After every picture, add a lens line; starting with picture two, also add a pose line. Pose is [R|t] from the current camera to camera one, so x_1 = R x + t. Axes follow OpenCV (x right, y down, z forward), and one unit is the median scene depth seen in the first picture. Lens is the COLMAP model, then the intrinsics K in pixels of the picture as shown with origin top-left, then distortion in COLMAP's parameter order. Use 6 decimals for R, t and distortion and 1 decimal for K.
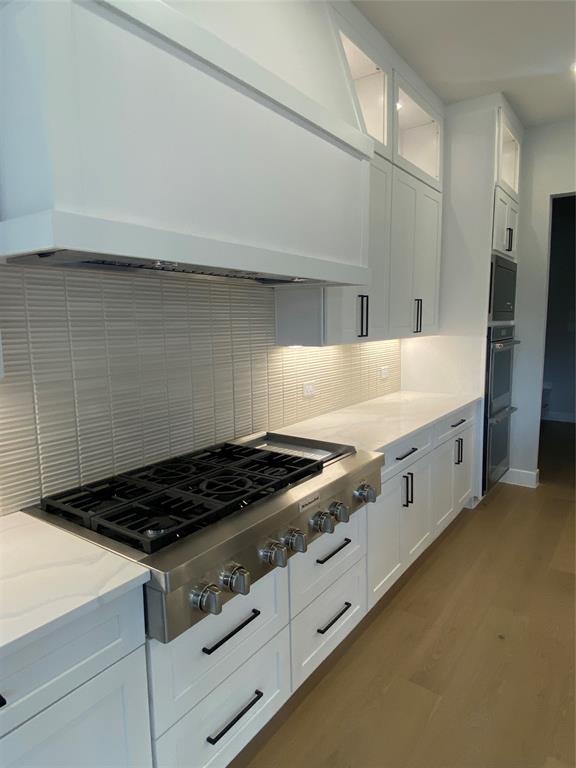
lens RADIAL K [[478.5, 0, 288.0], [0, 478.5, 384.0], [0, 0, 1]] dist [0.060699, -0.065961]
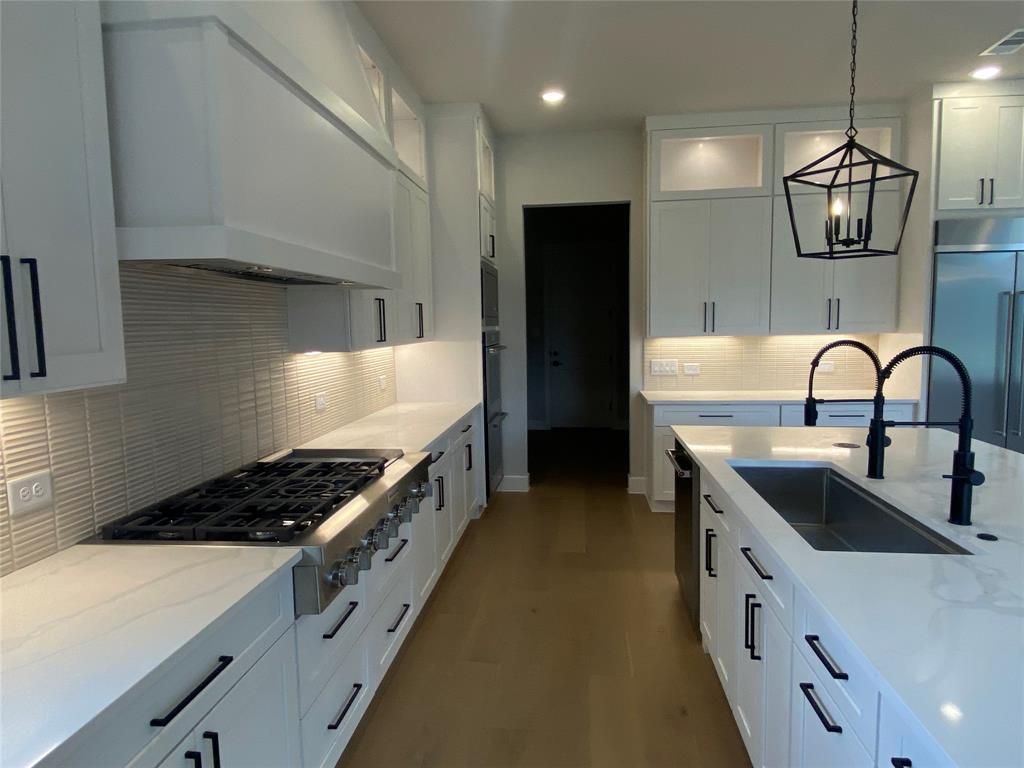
lens RADIAL K [[638.0, 0, 516.4], [0, 638.0, 387.2], [0, 0, 1]] dist [0.060699, -0.065961]
pose [[0.864692, -0.050642, 0.499742, -0.209669], [0.069614, 0.997386, -0.019380, 0.028778], [-0.497454, 0.051547, 0.865957, -0.191418]]
